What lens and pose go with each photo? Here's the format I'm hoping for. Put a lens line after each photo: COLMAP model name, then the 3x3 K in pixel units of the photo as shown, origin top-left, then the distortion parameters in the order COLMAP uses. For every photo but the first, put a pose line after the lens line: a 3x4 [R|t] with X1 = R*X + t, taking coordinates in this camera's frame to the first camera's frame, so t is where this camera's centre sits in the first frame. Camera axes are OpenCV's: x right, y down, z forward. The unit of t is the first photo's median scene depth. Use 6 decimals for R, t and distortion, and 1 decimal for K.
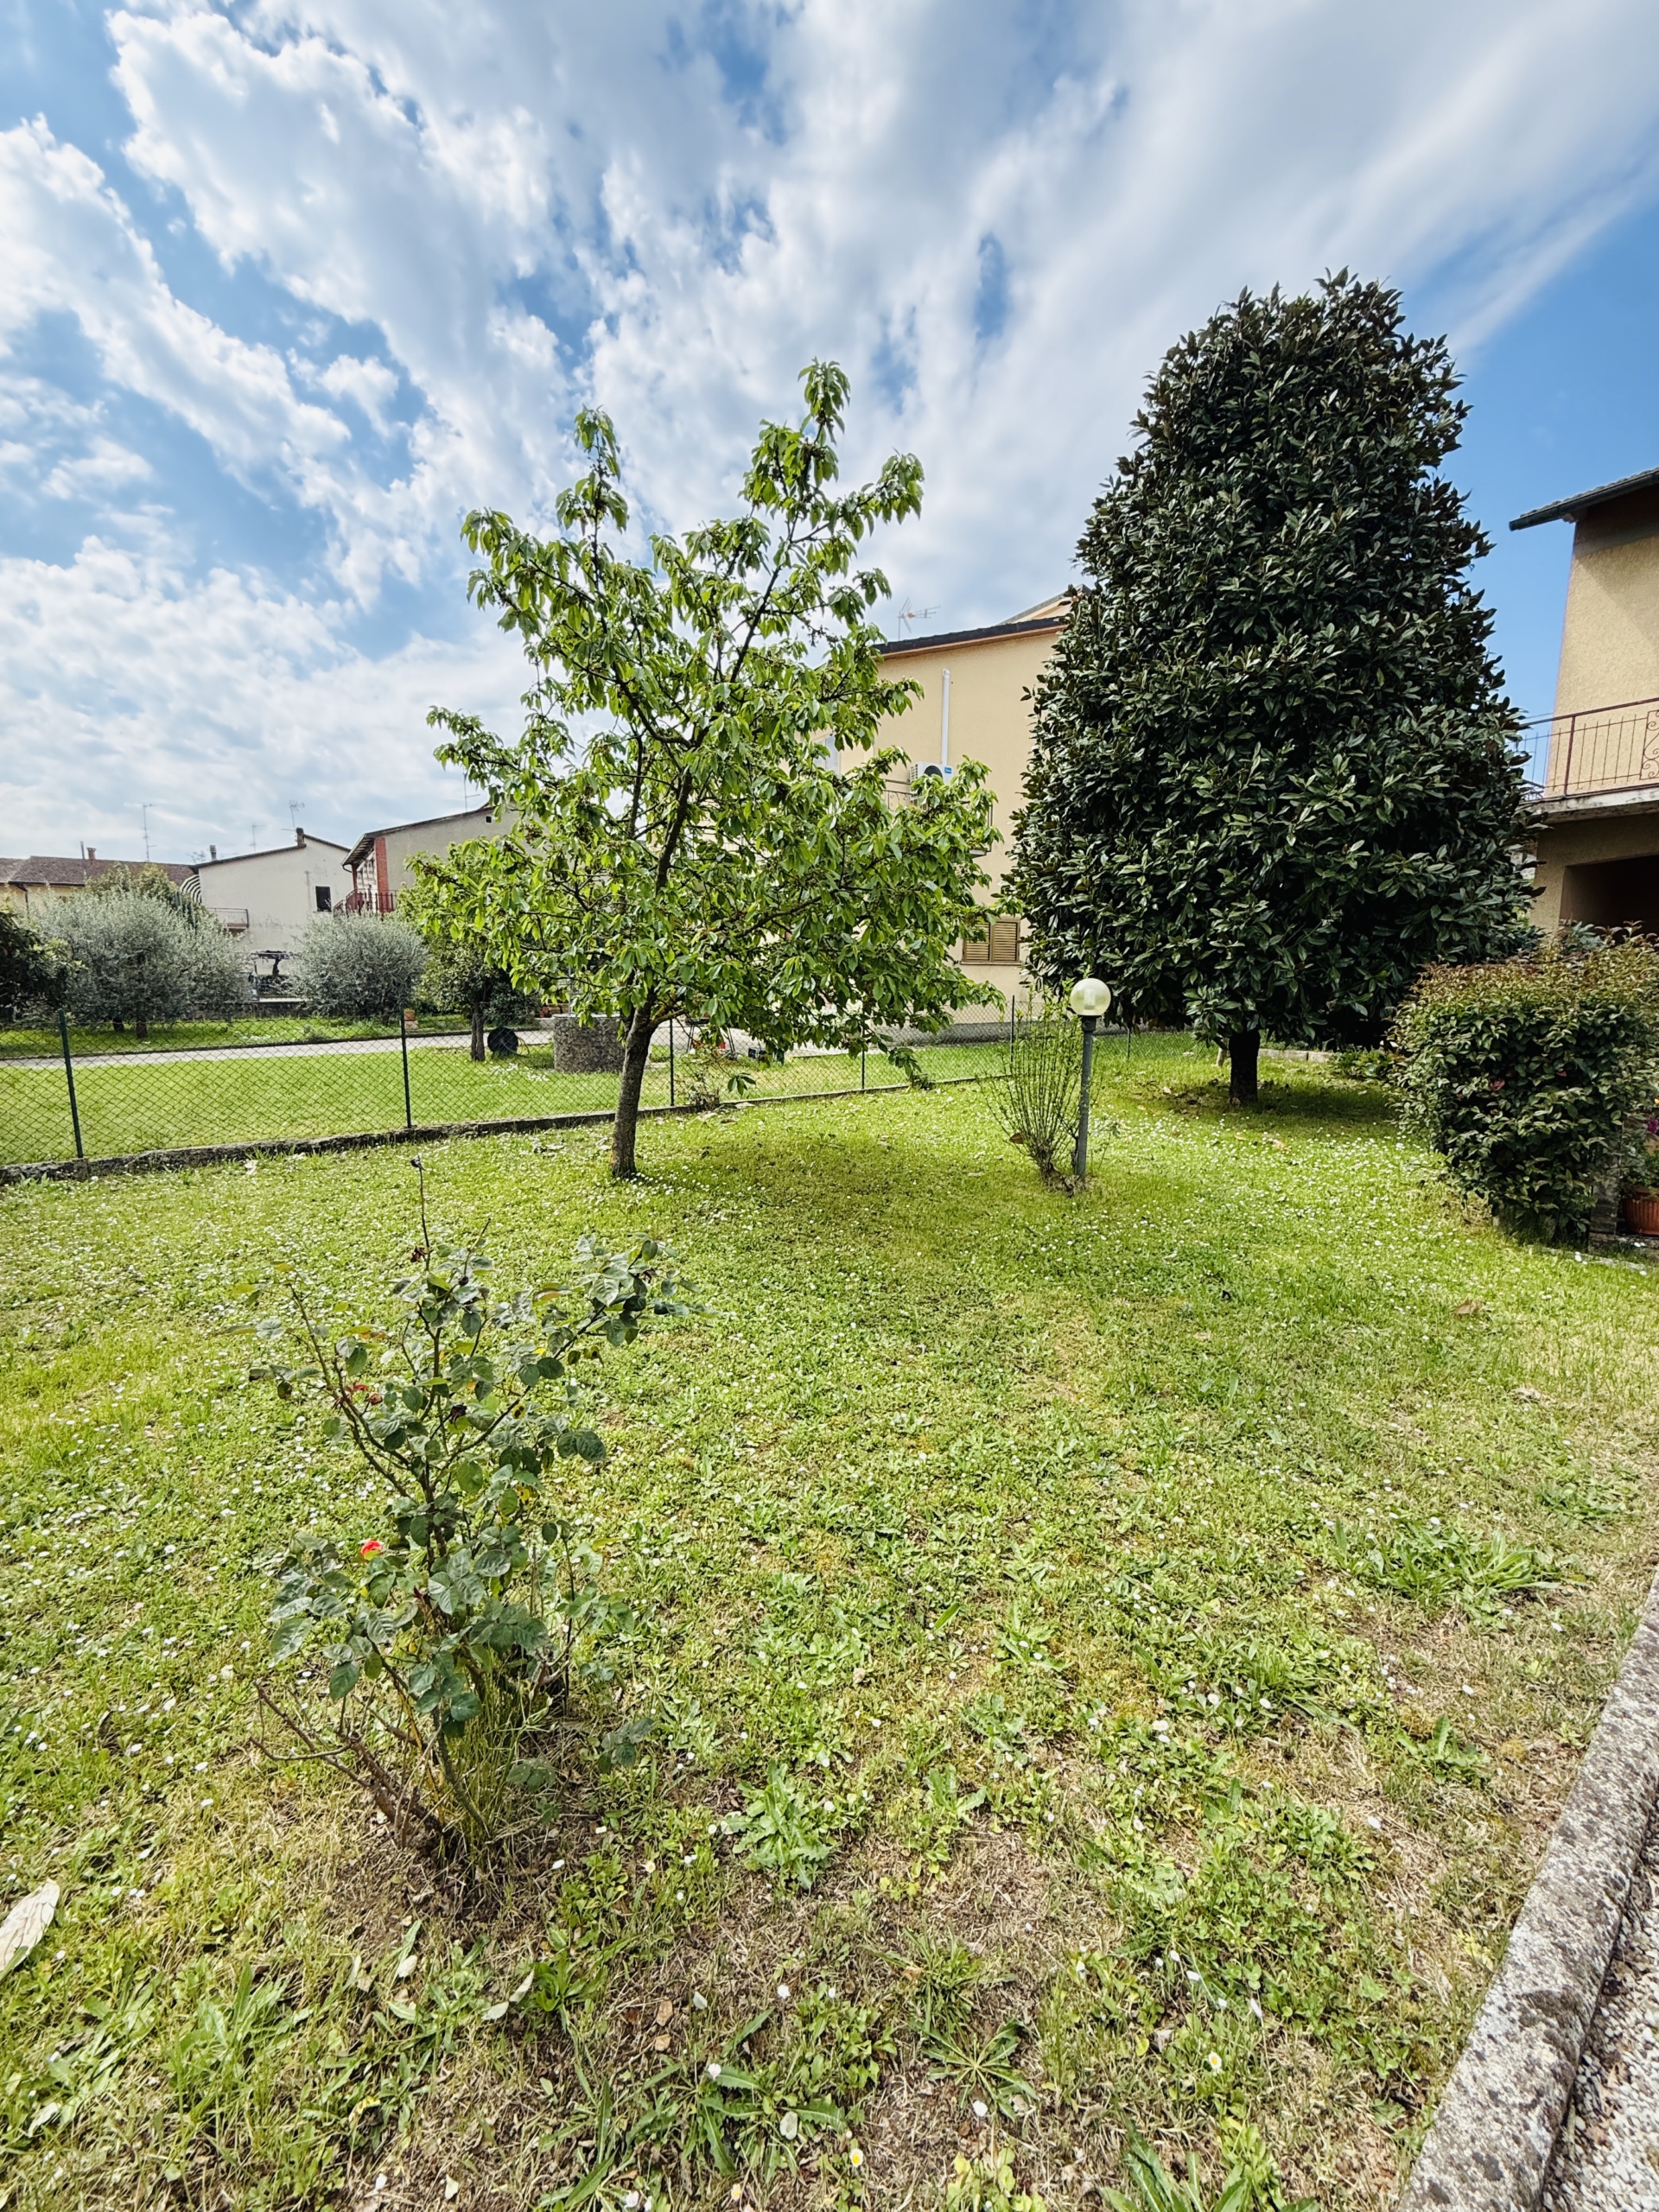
lens RADIAL K [[879.6, 0, 826.7], [0, 879.6, 1108.0], [0, 0, 1]] dist [-0.001312, -0.001219]
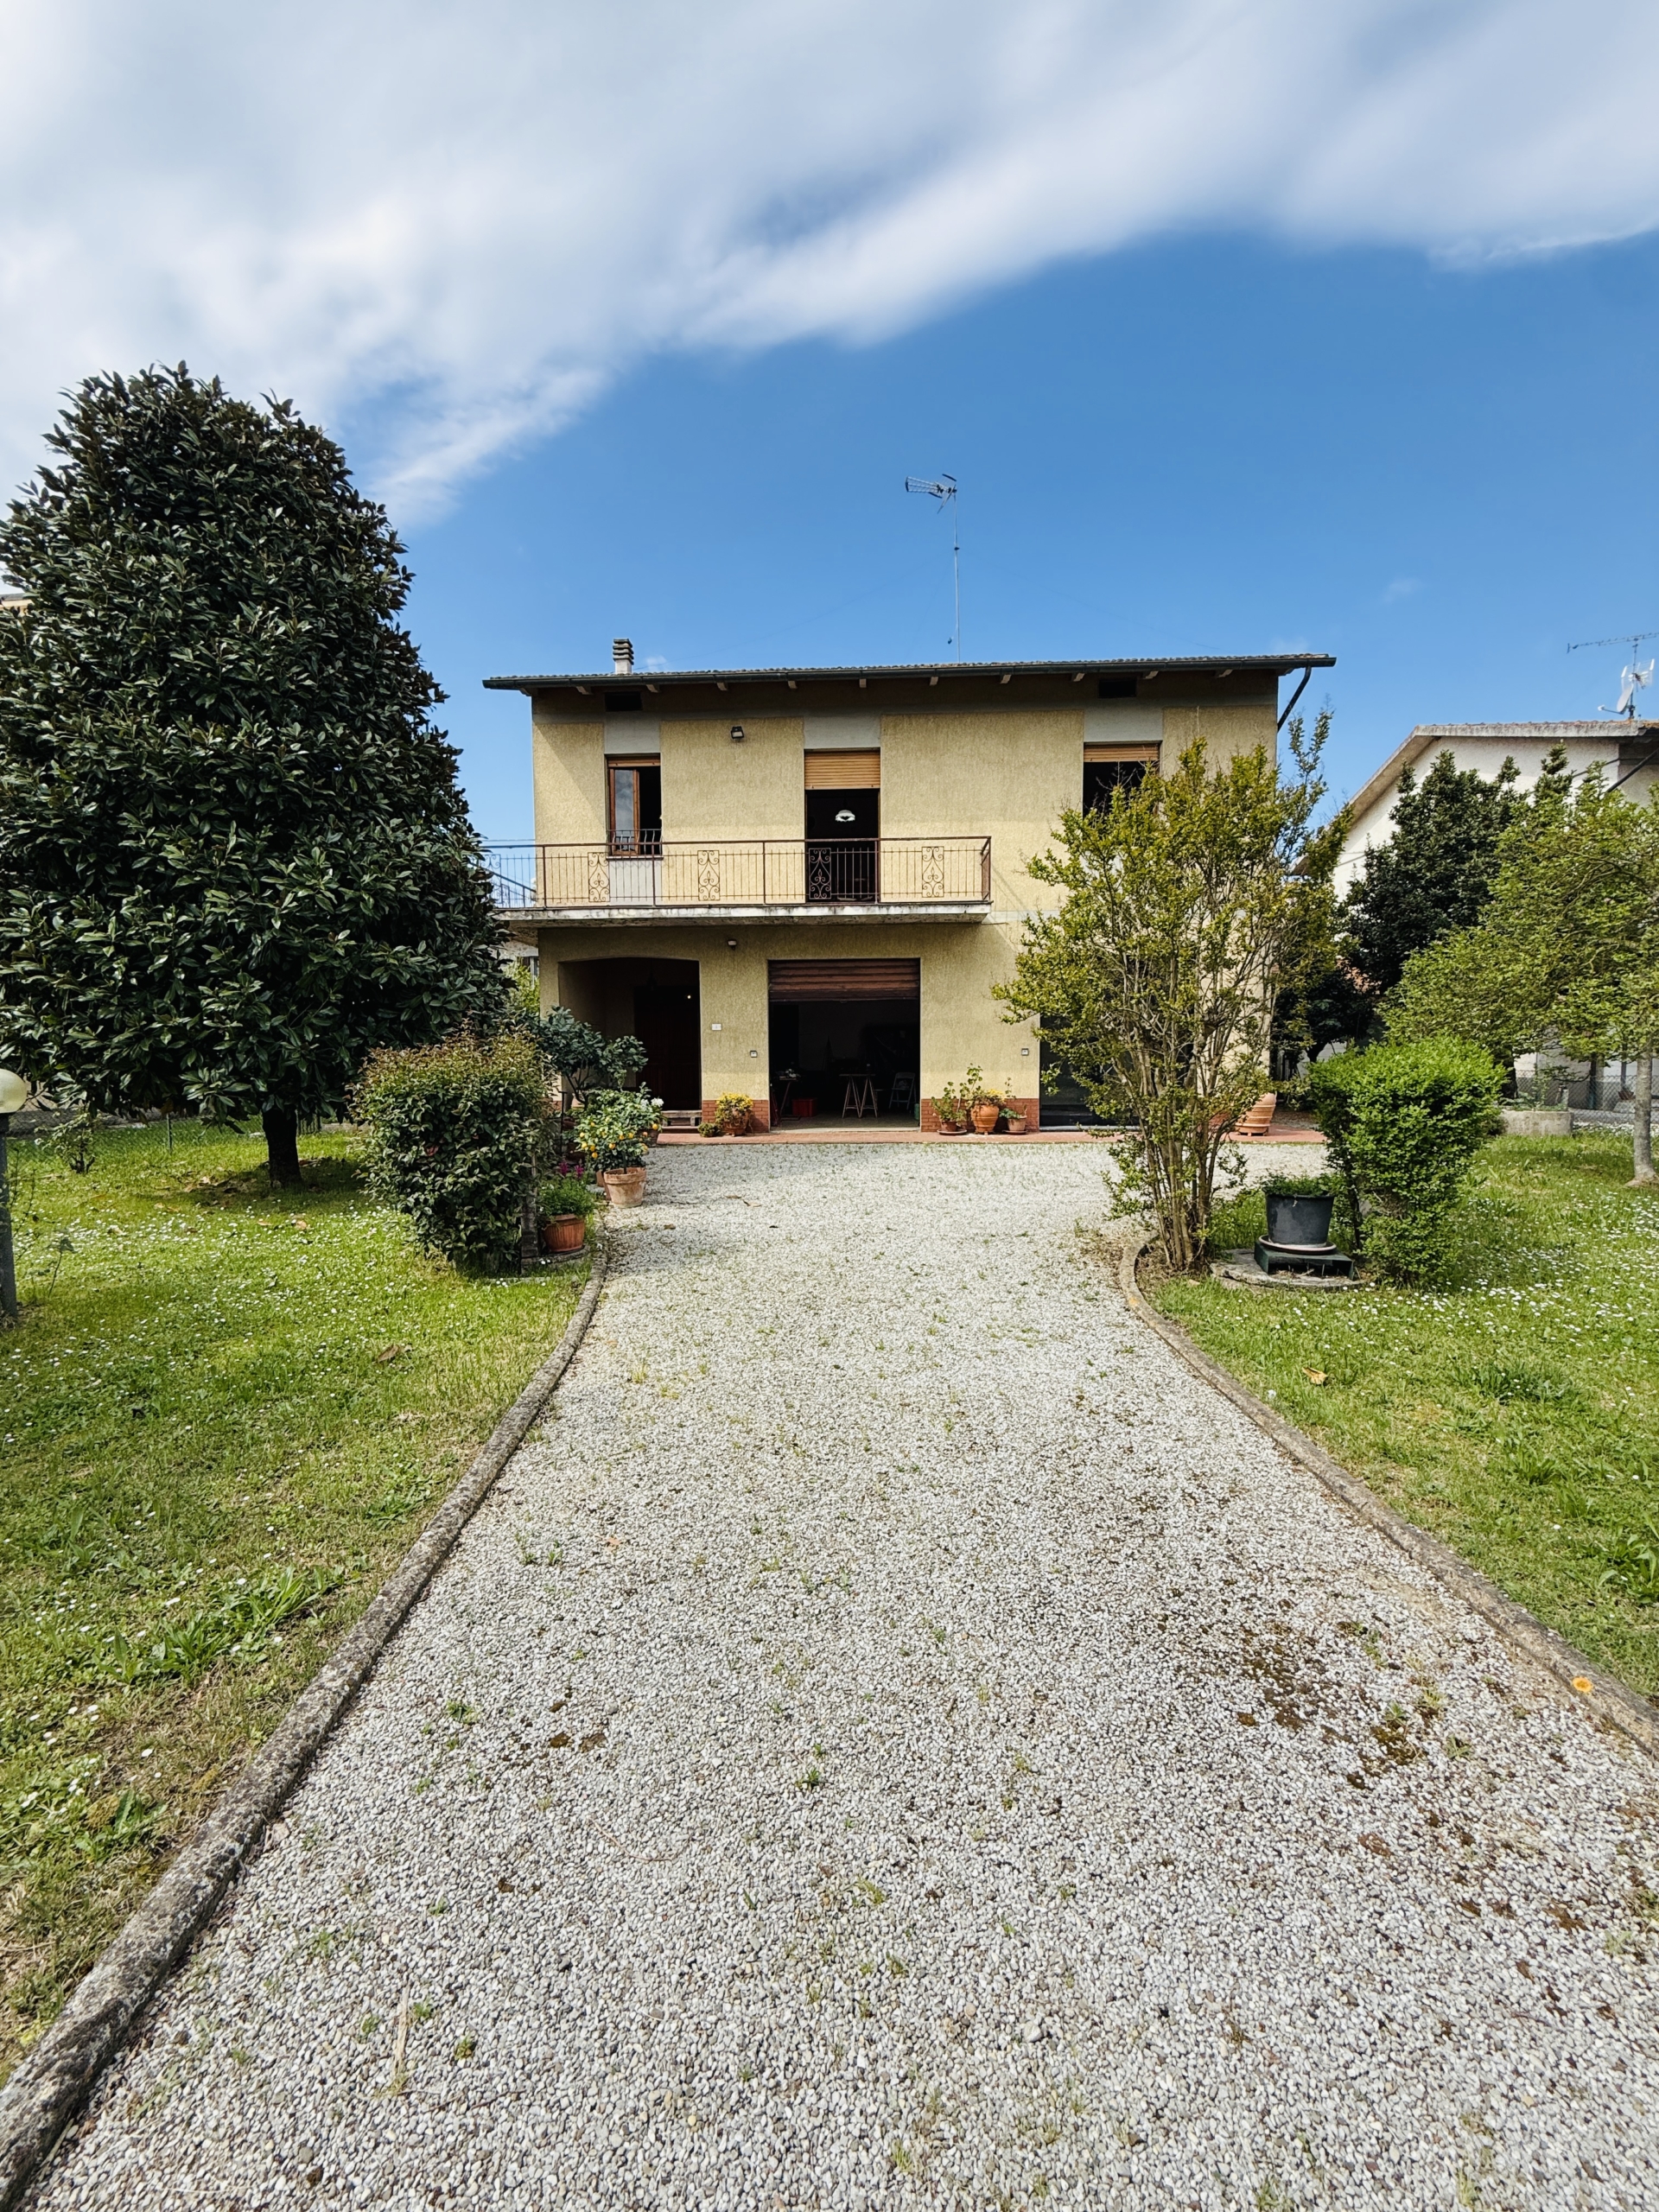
lens RADIAL K [[879.6, 0, 828.8], [0, 879.6, 1105.3], [0, 0, 1]] dist [-0.001312, -0.001219]
pose [[0.606129, -0.064825, 0.792720, 0.092015], [0.128273, 0.991593, -0.016992, 0.000825], [-0.784954, 0.111984, 0.609349, -0.082450]]
